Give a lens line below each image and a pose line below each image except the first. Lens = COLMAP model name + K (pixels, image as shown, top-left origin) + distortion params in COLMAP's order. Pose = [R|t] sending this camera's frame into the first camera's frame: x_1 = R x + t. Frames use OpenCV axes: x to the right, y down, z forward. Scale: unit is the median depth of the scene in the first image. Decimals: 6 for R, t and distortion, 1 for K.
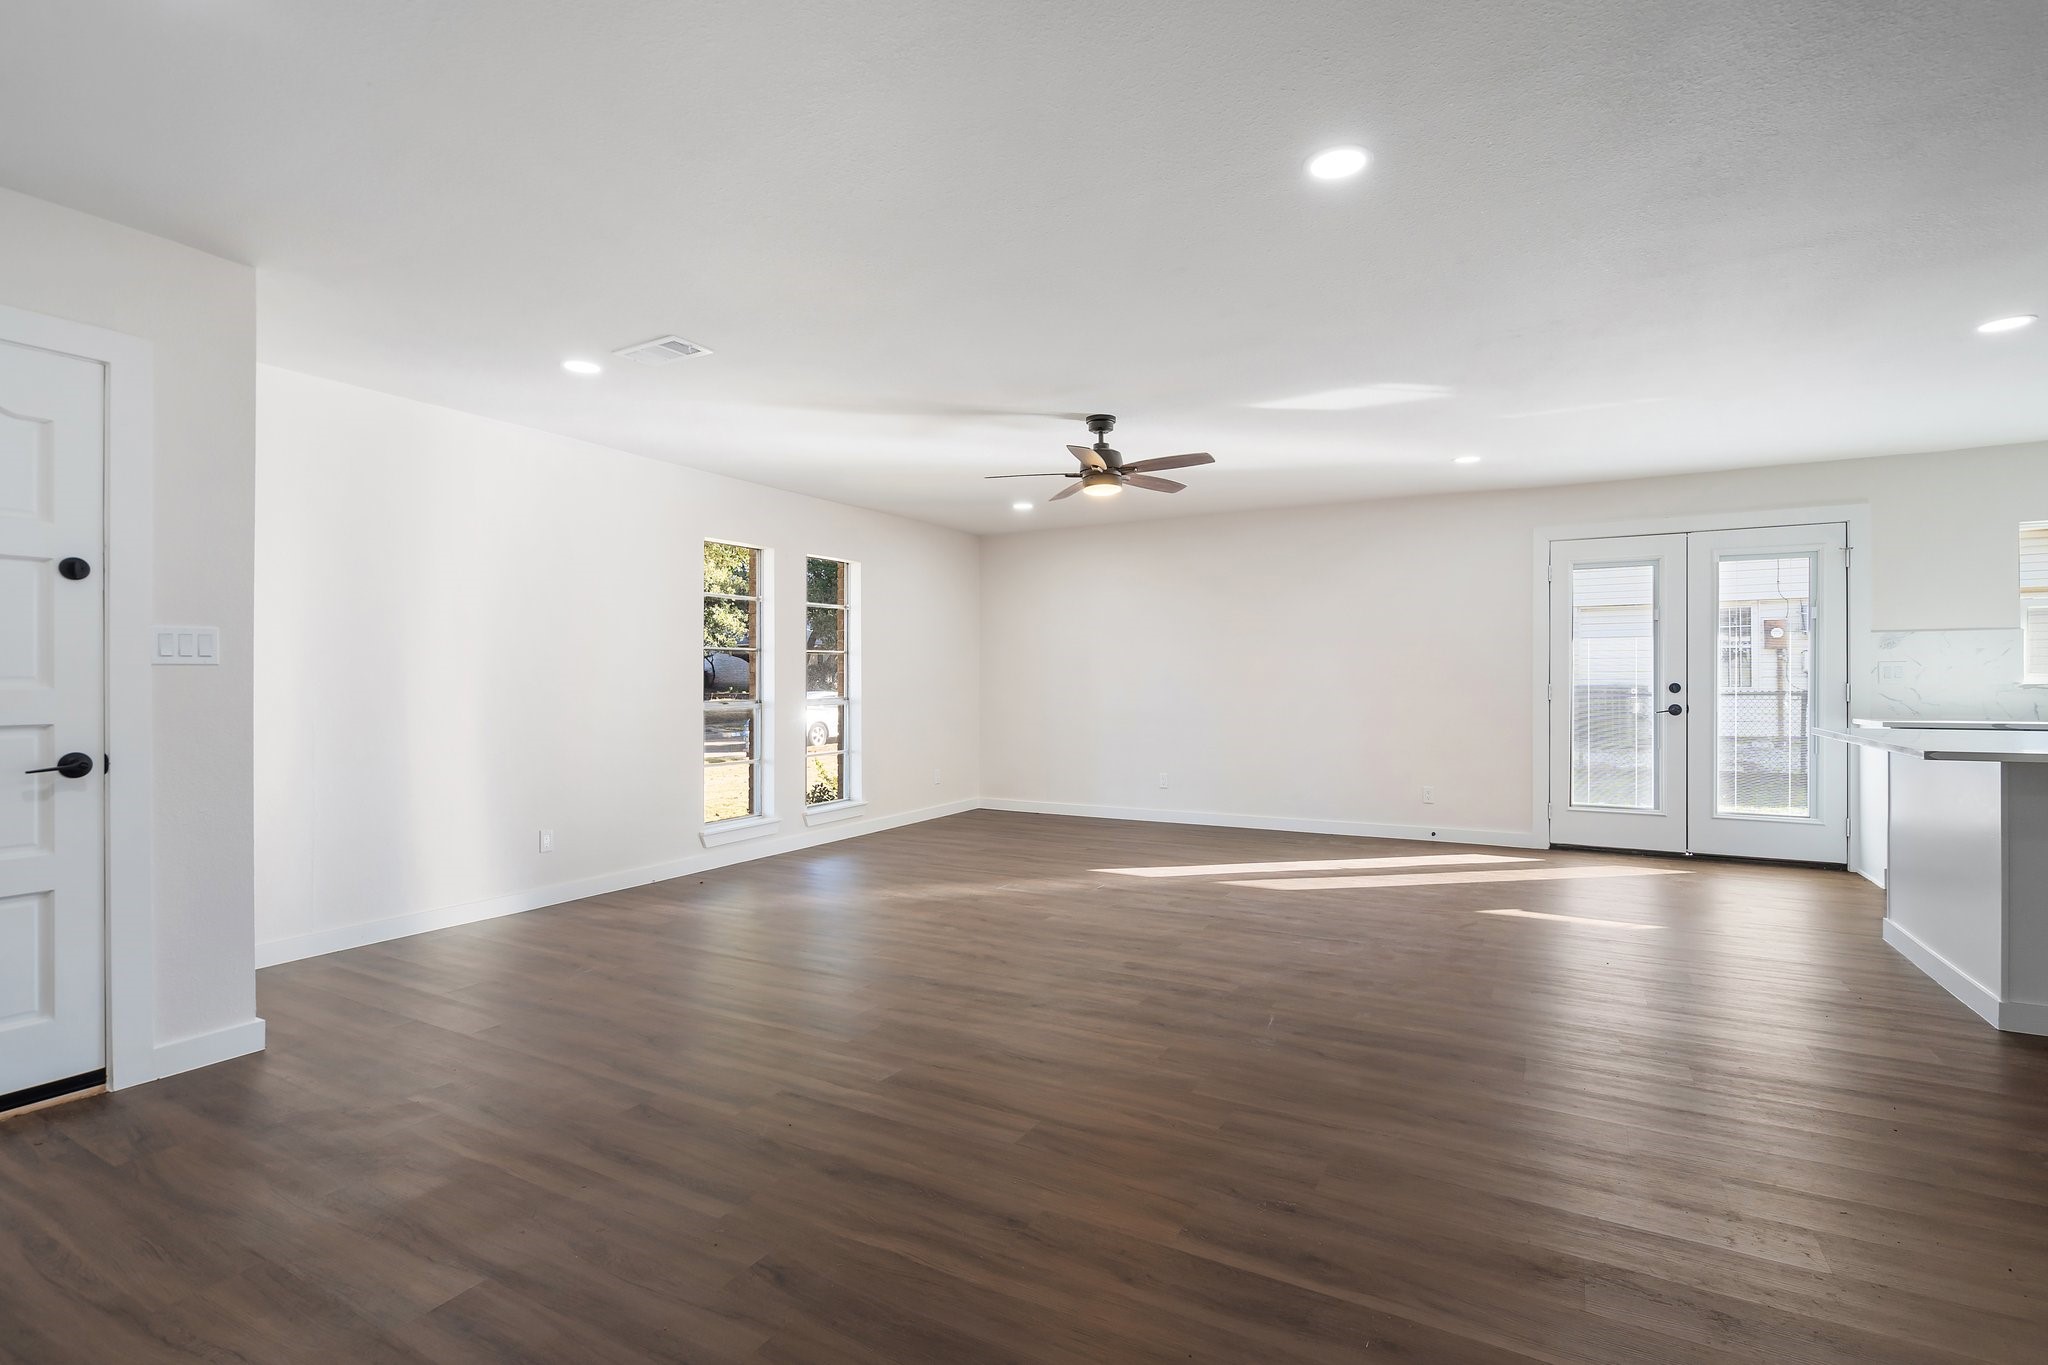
lens RADIAL K [[956.4, 0, 1024.0], [0, 956.4, 682.5], [0, 0, 1]] dist [-0.001005, -0.000073]
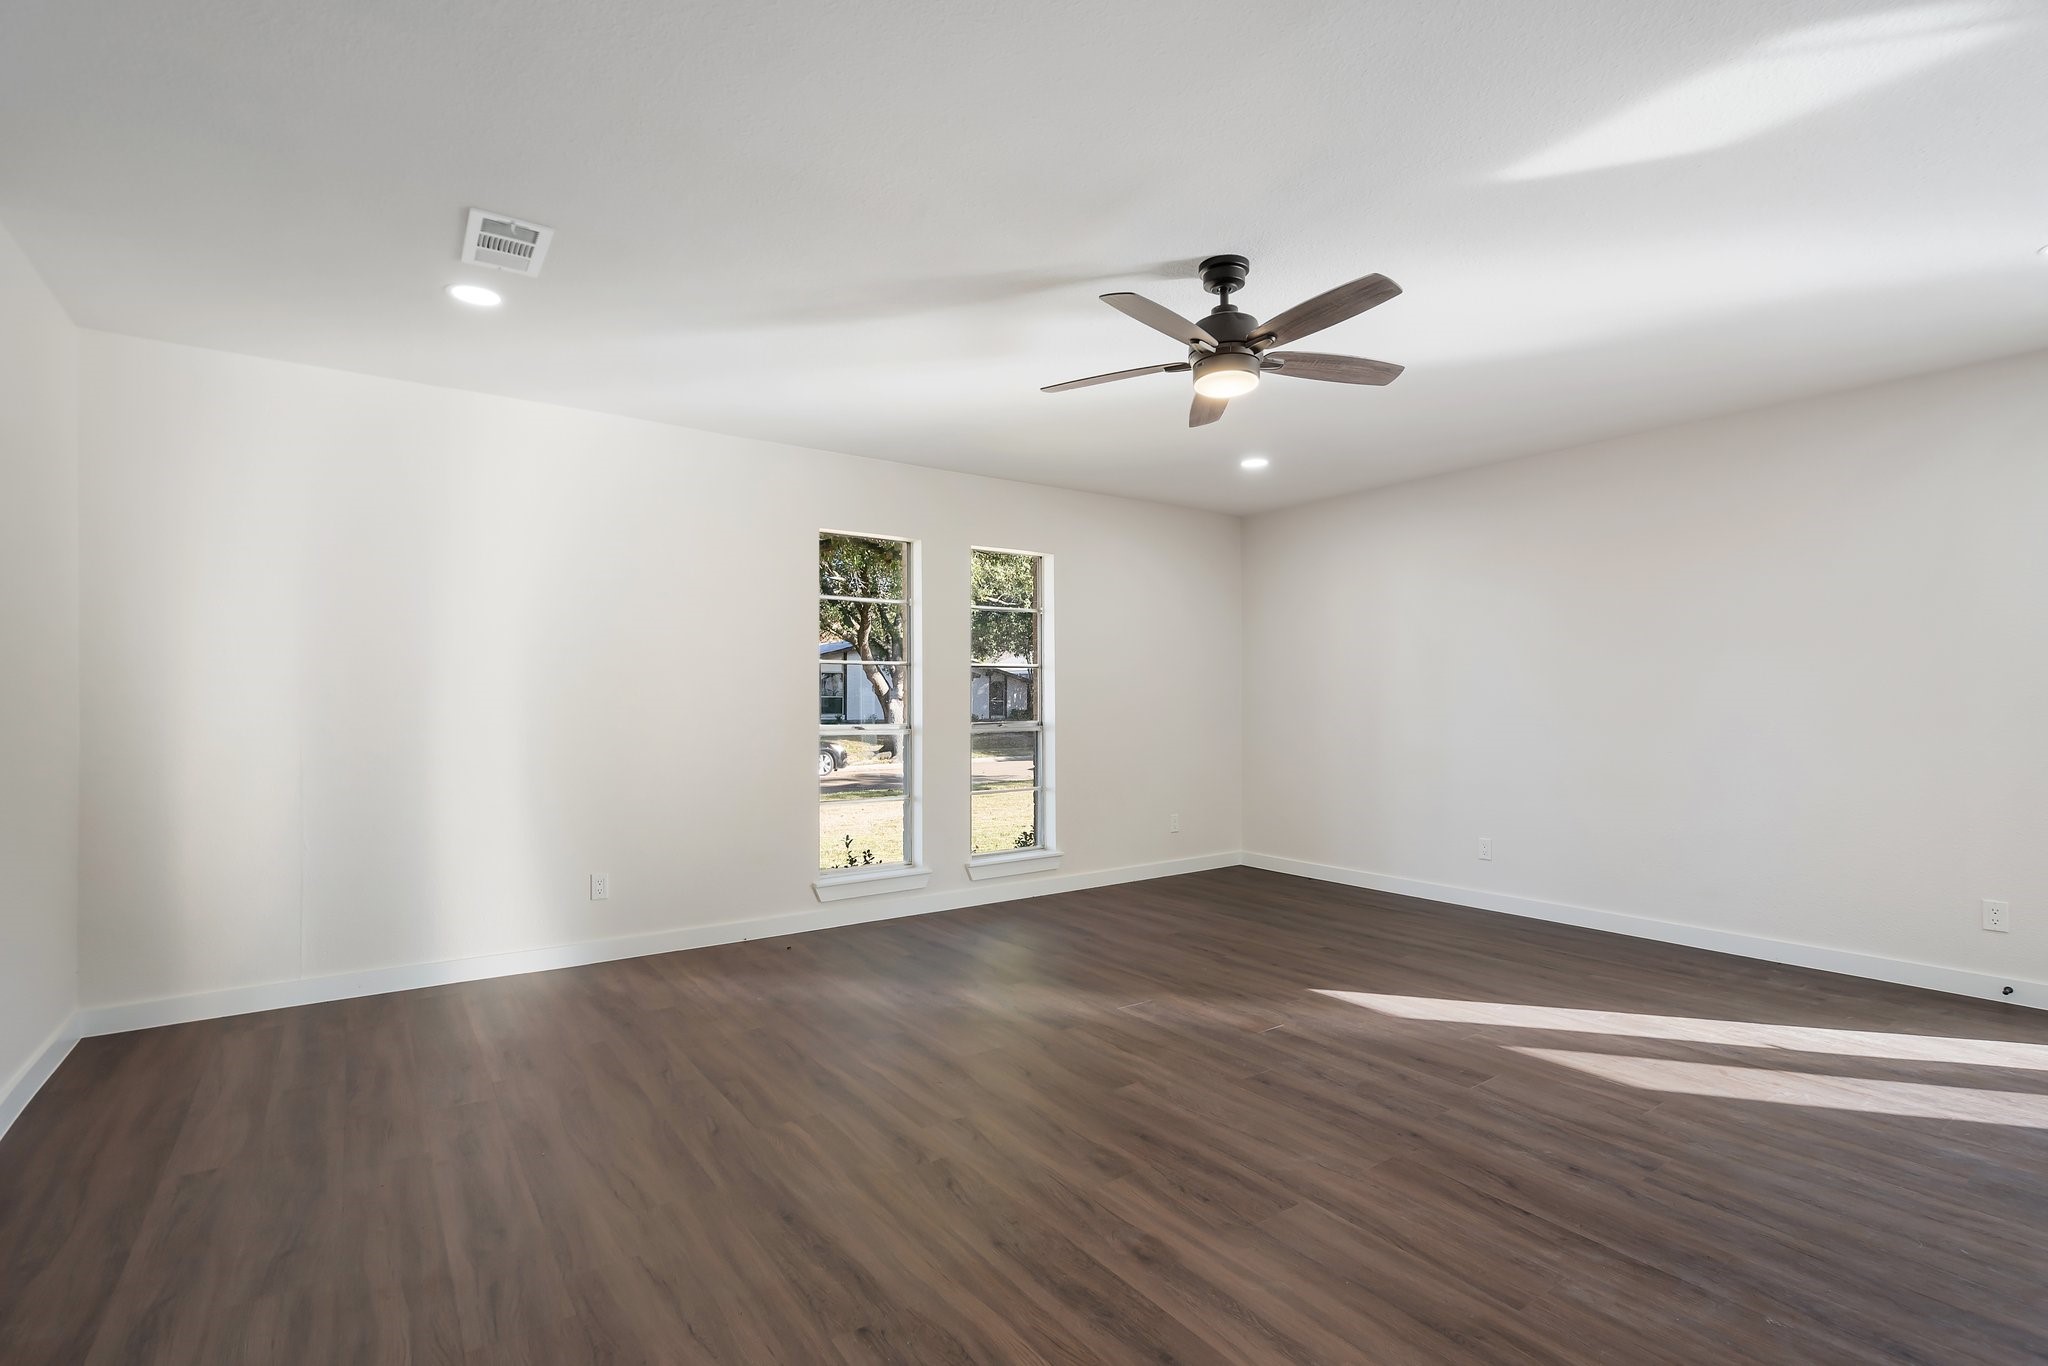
lens RADIAL K [[941.7, 0, 1029.6], [0, 941.7, 695.6], [0, 0, 1]] dist [-0.000641, 0.000108]
pose [[0.905998, -0.000377, -0.423283, 0.214282], [-0.002914, 0.999970, -0.007128, -0.001157], [0.423273, 0.007691, 0.905970, 0.400866]]
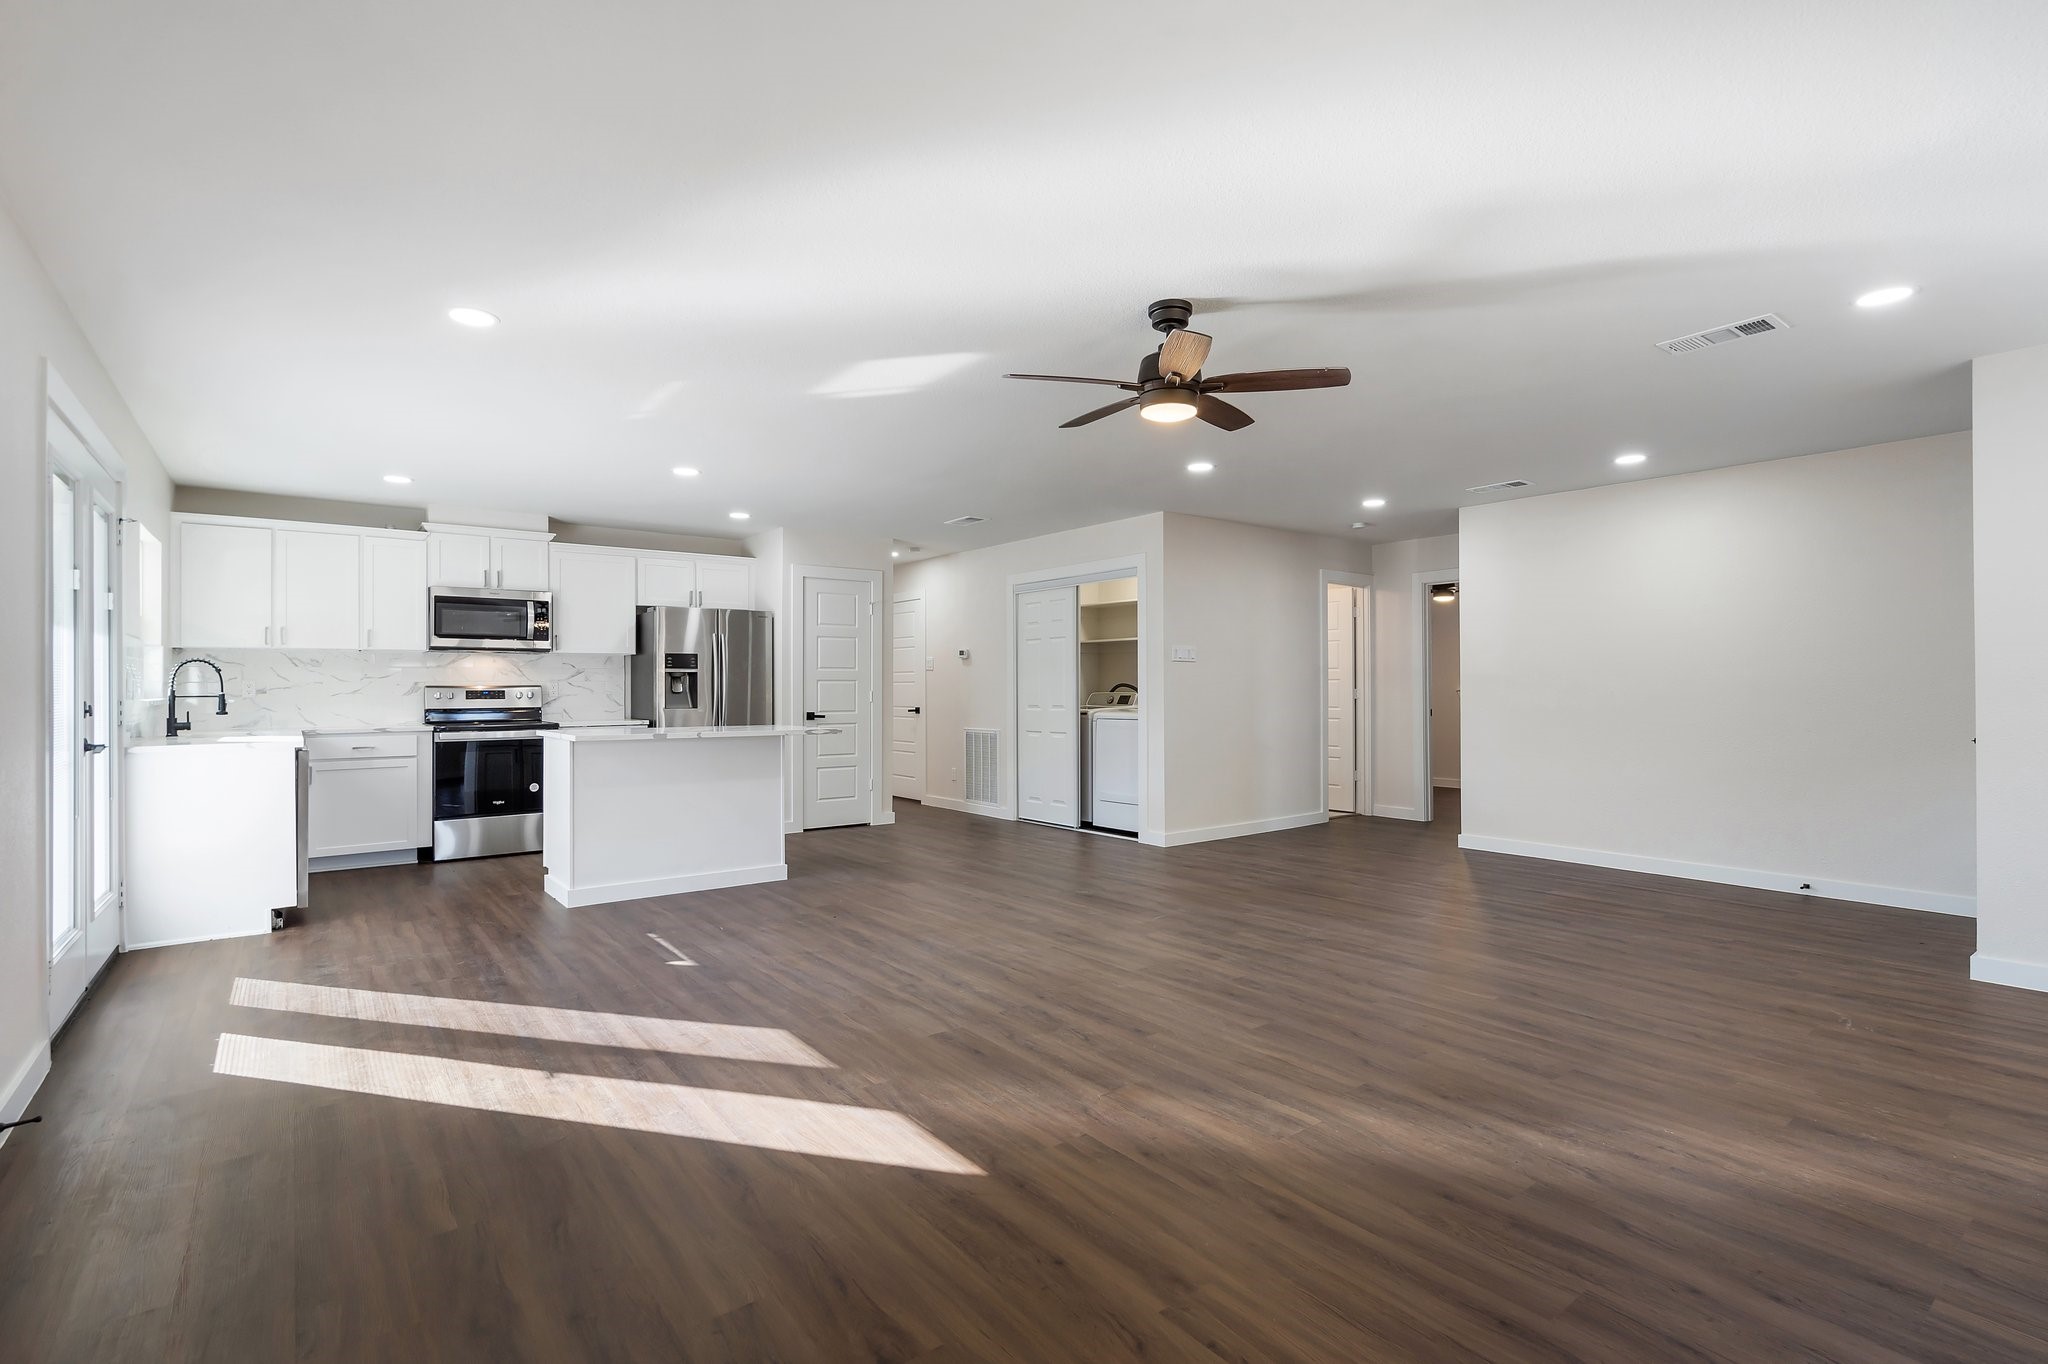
lens RADIAL K [[956.4, 0, 1024.0], [0, 956.4, 682.0], [0, 0, 1]] dist [-0.001005, -0.000073]
pose [[-0.920801, 0.010060, 0.389902, -0.088806], [0.007684, 0.999941, -0.007653, -0.003172], [-0.389956, -0.004051, -0.920825, 1.637081]]
